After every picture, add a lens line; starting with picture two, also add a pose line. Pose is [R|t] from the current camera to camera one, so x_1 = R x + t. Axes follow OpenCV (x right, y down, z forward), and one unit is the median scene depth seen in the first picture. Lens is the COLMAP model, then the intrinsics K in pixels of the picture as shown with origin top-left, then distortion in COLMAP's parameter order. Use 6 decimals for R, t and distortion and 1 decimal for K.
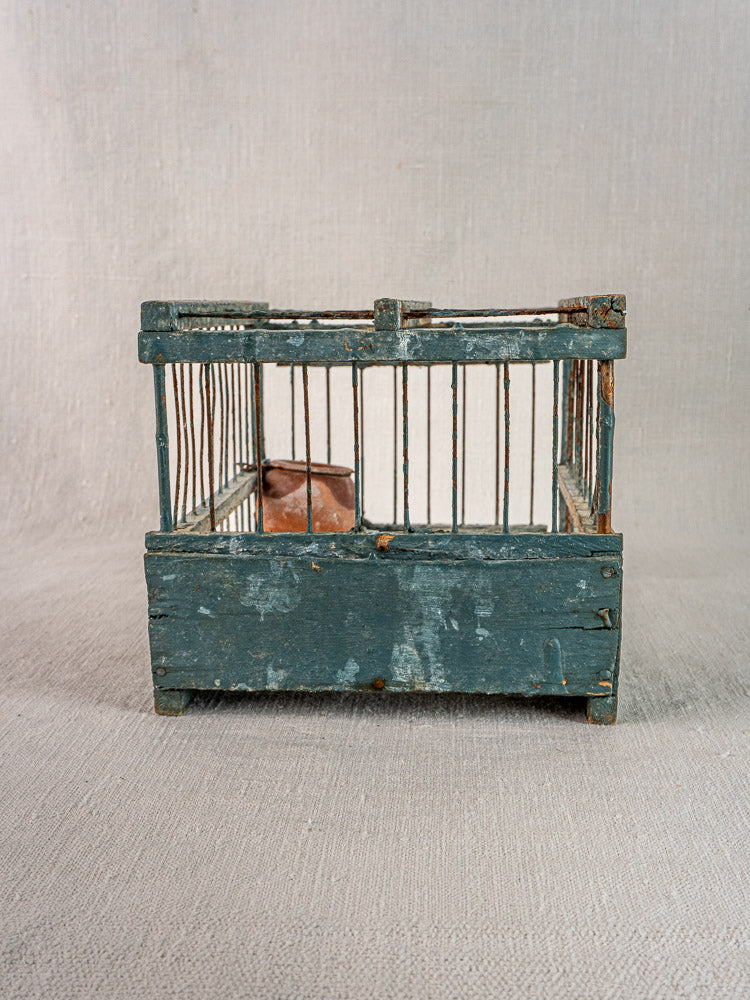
lens RADIAL K [[1296.2, 0, 375.2], [0, 1296.2, 535.2], [0, 0, 1]] dist [0.005539, 0.033563]
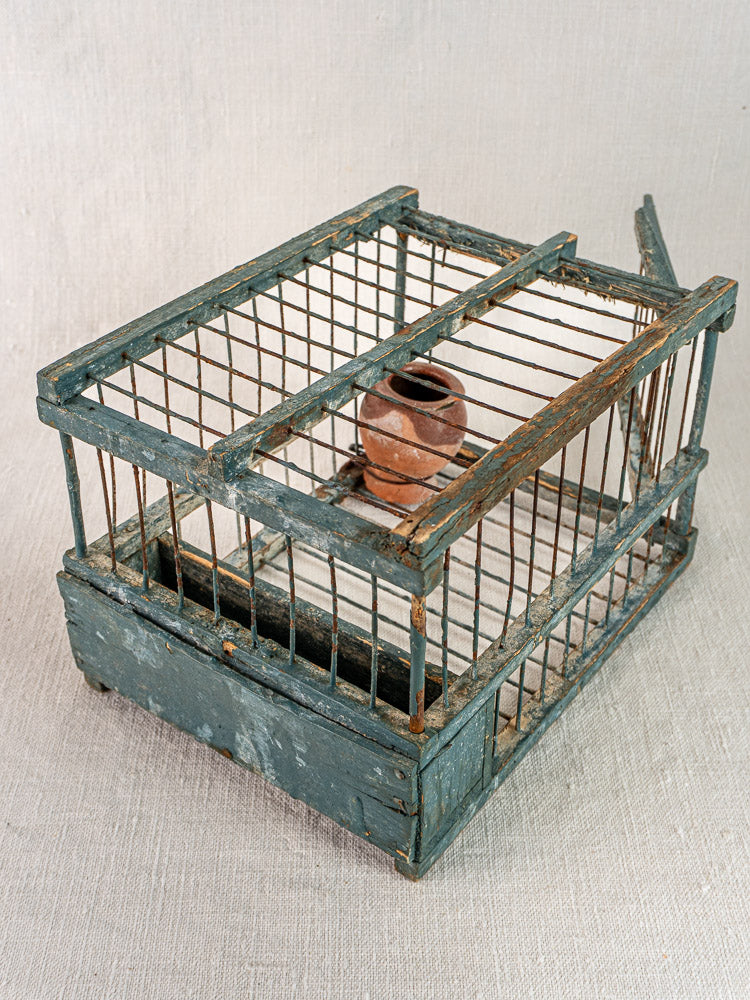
lens RADIAL K [[1301.0, 0, 373.4], [0, 1301.0, 452.3], [0, 0, 1]] dist [0.005505, 0.020008]
pose [[0.997744, -0.037534, 0.055669, -0.022991], [0.013015, 0.921541, 0.388062, -0.300256], [-0.065867, -0.386462, 0.919950, 0.099000]]
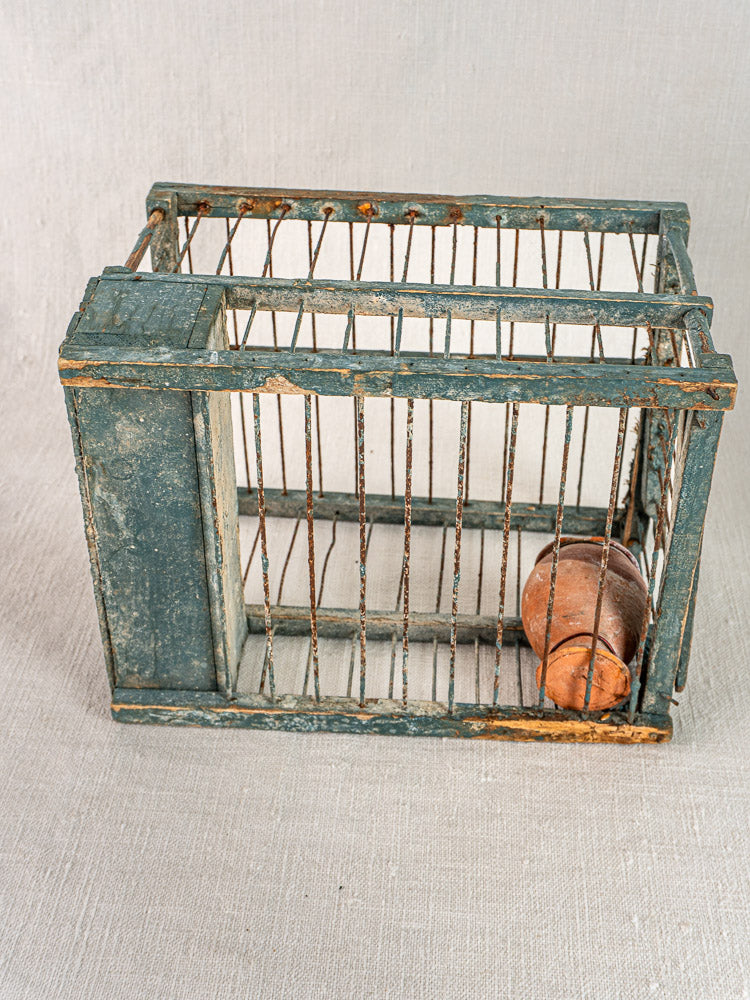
lens RADIAL K [[1301.0, 0, 373.4], [0, 1301.0, 452.3], [0, 0, 1]] dist [0.005505, 0.020008]
pose [[0.999843, 0.010912, -0.013970, 0.035727], [-0.004647, 0.921873, 0.387463, -0.308409], [0.017107, -0.387337, 0.921779, 0.130580]]
